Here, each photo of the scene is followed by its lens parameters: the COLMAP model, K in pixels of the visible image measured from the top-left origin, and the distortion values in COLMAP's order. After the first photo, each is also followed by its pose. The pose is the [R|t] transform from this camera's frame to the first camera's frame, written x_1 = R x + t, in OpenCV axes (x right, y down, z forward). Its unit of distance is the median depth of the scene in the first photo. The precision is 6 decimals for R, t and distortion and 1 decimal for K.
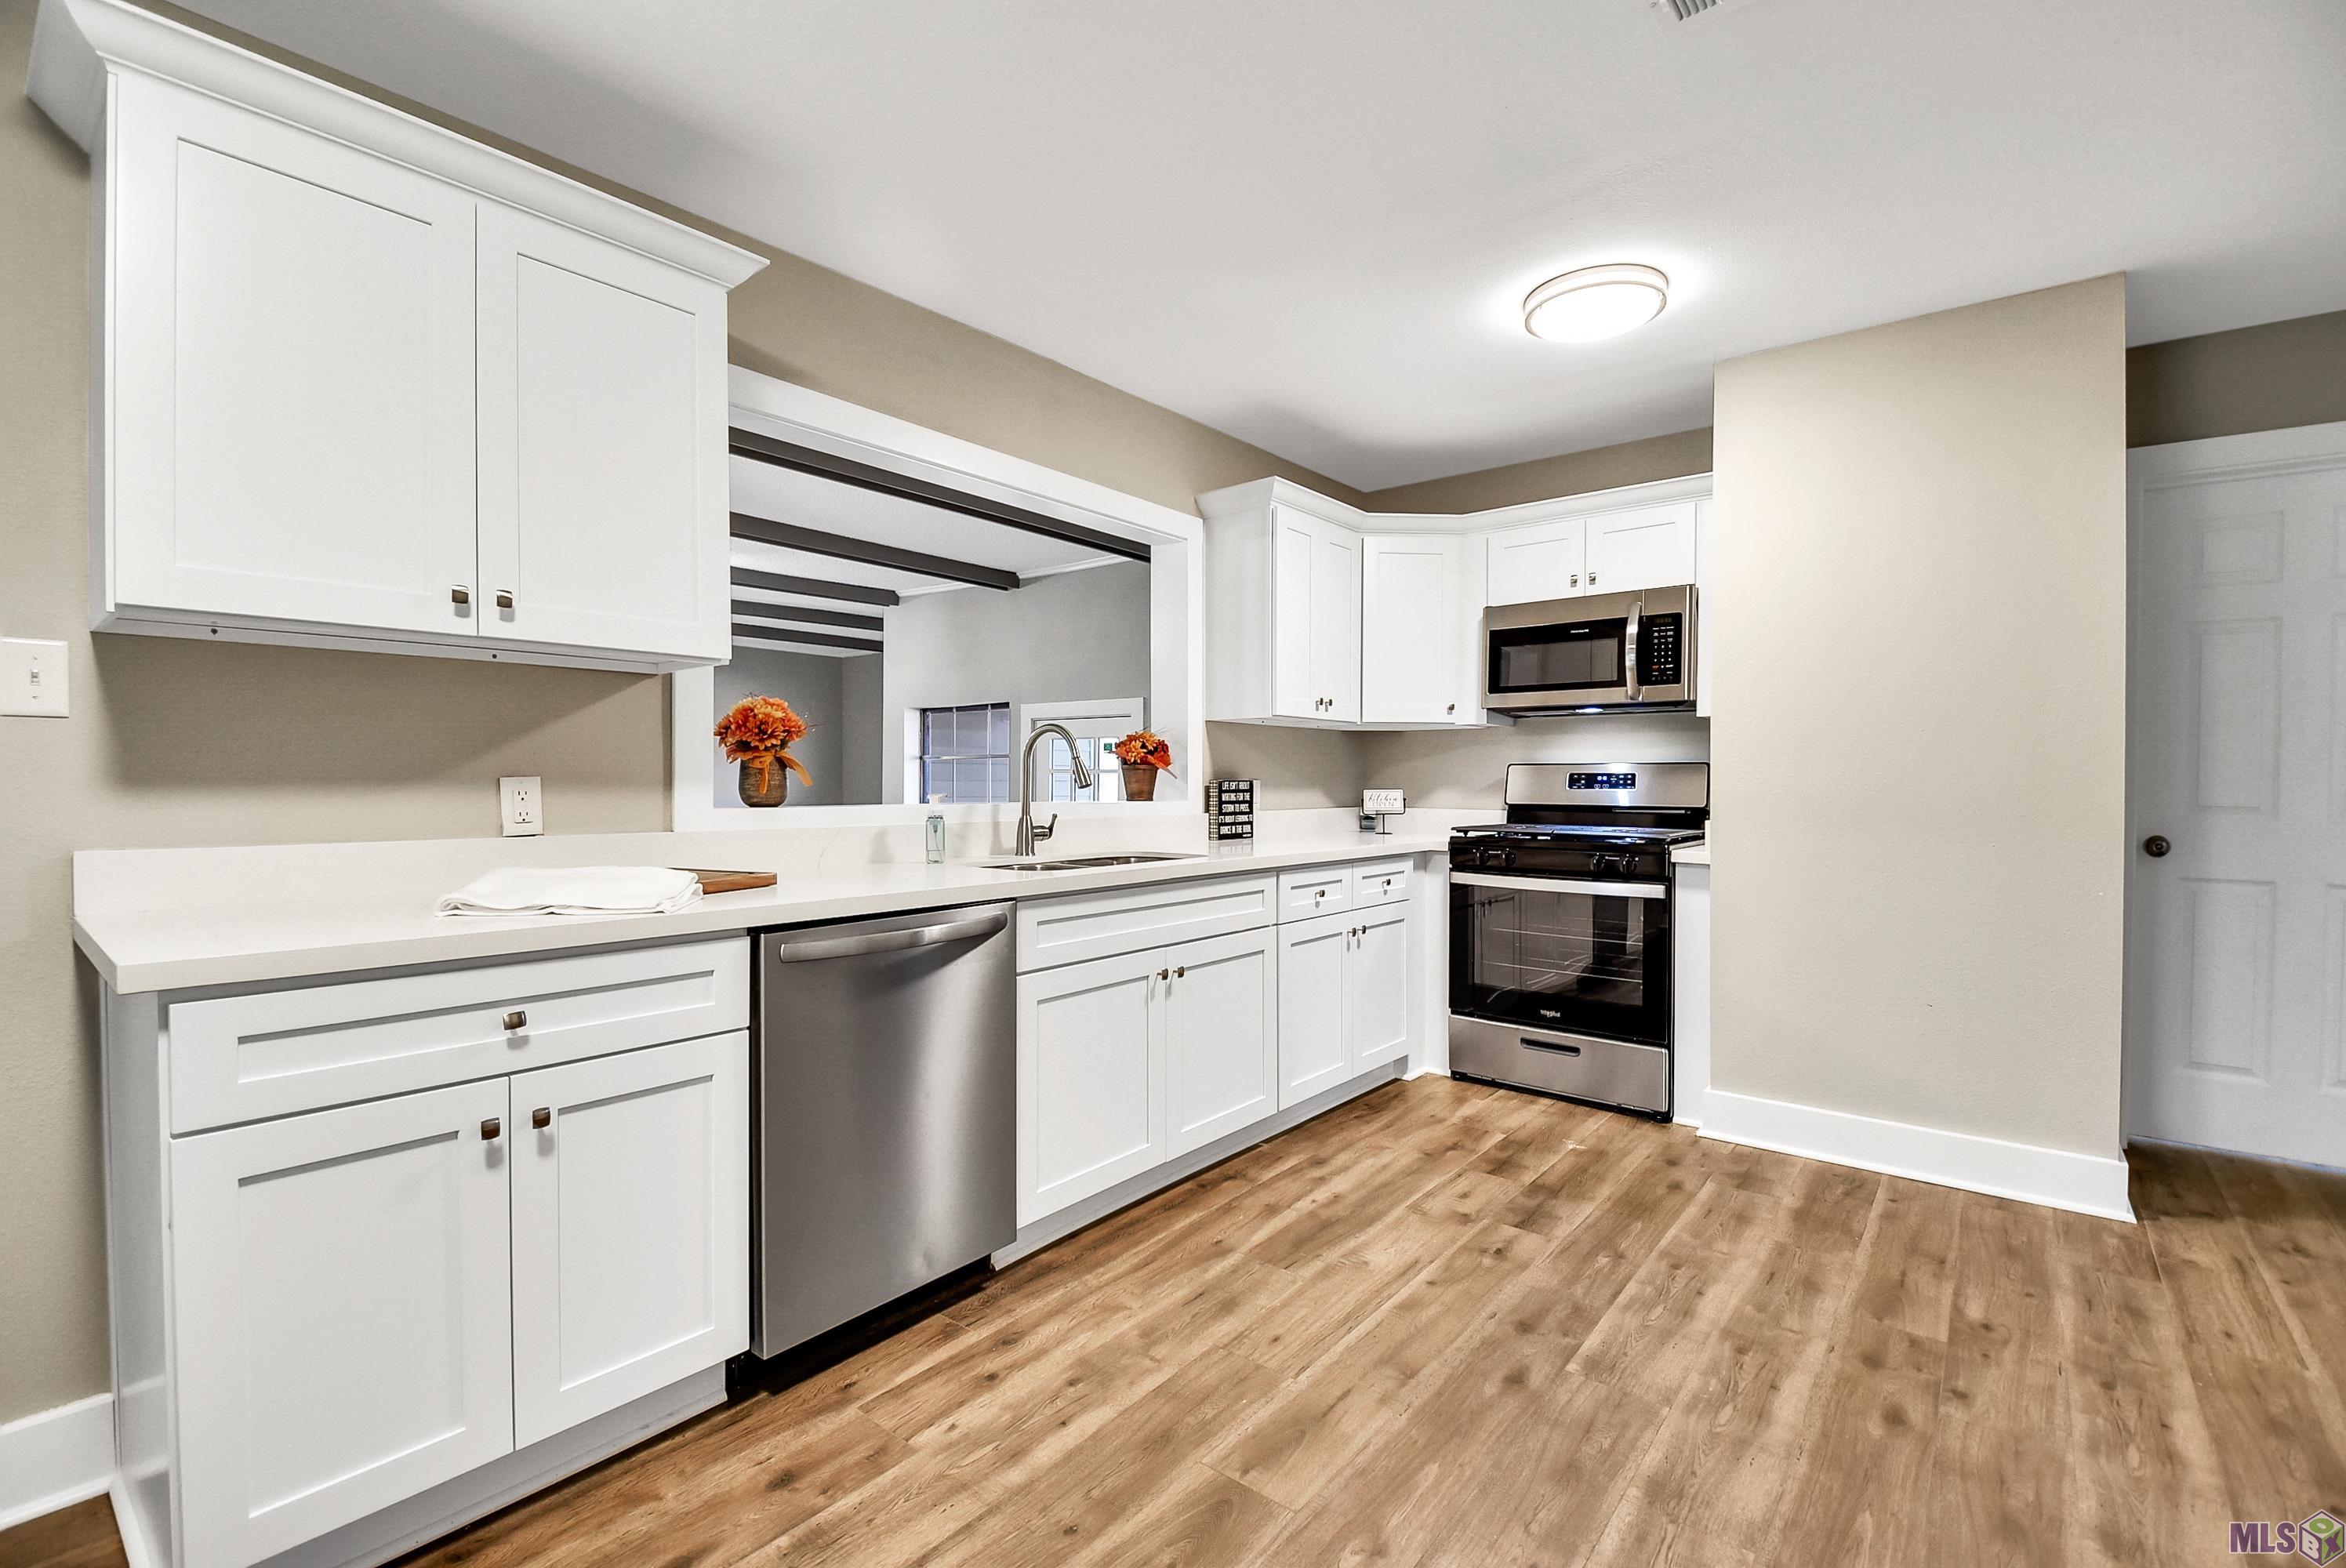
lens RADIAL K [[1008.4, 0, 1125.3], [0, 1008.4, 784.5], [0, 0, 1]] dist [0.028916, -0.025278]
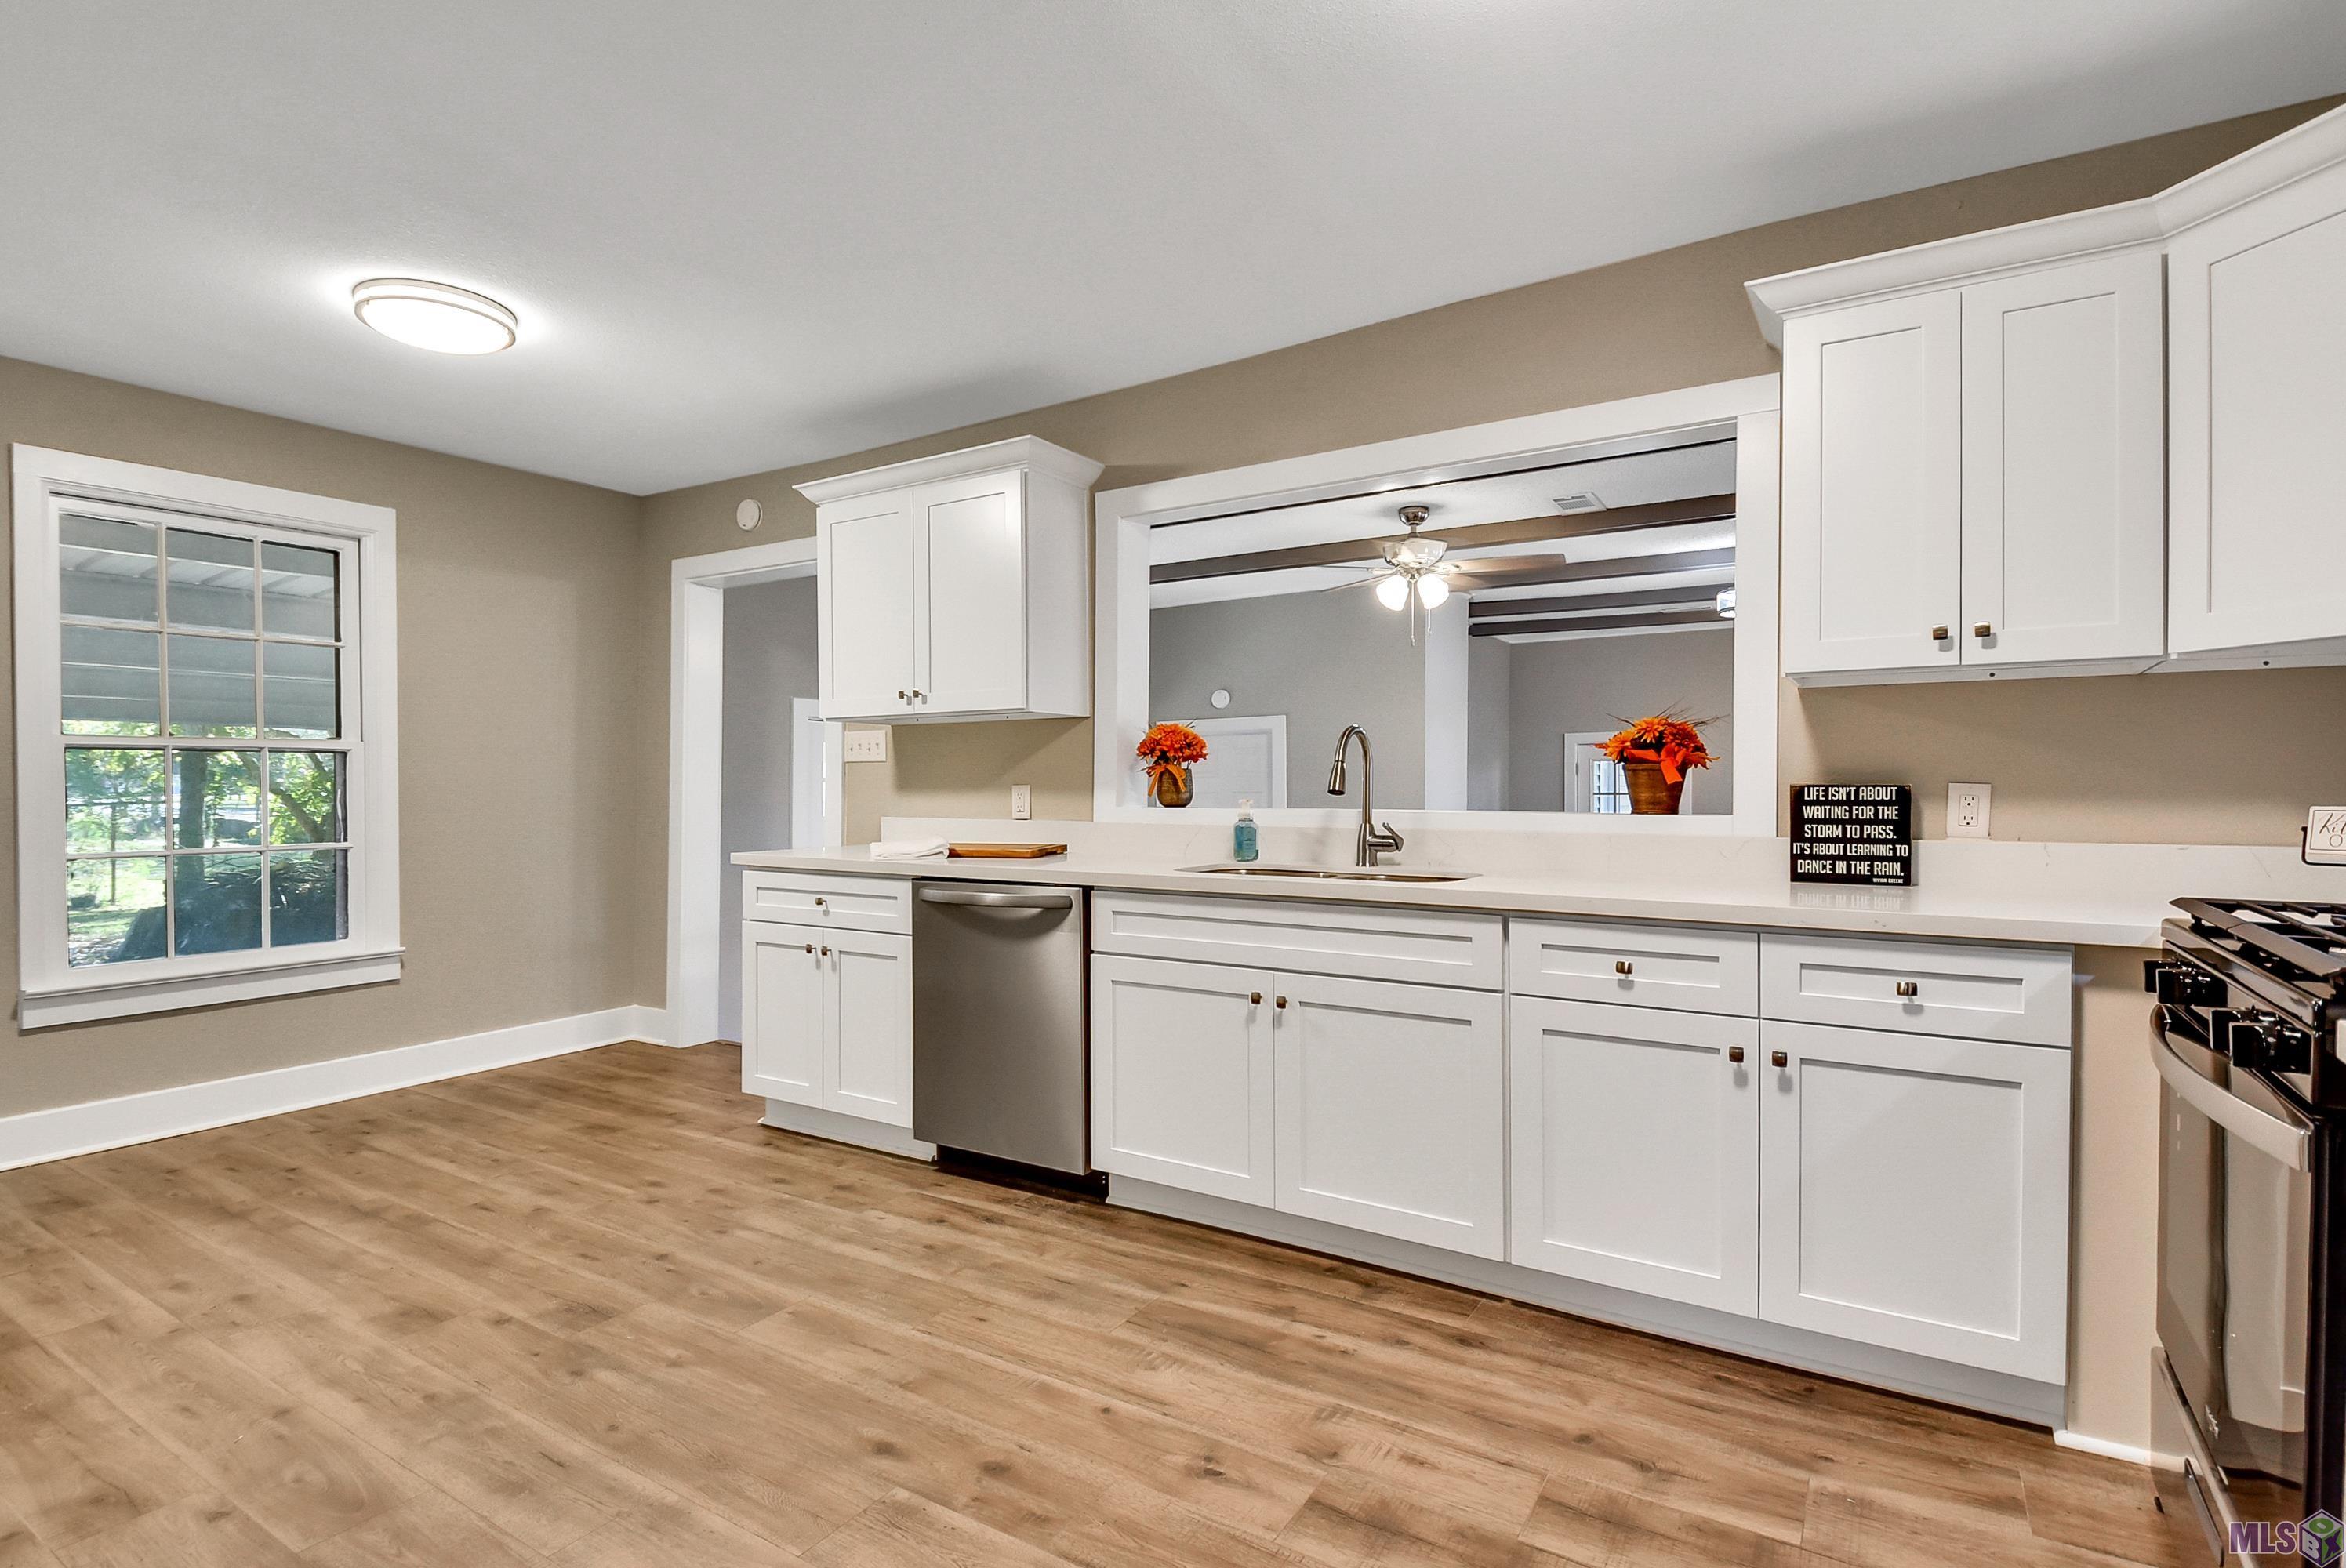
lens RADIAL K [[1028.5, 0, 1207.6], [0, 1028.5, 793.9], [0, 0, 1]] dist [0.031412, -0.026314]
pose [[0.208457, 0.006112, -0.978012, 0.994282], [-0.001825, 0.999981, 0.005861, -0.002411], [0.978030, 0.000563, 0.208464, 0.805997]]
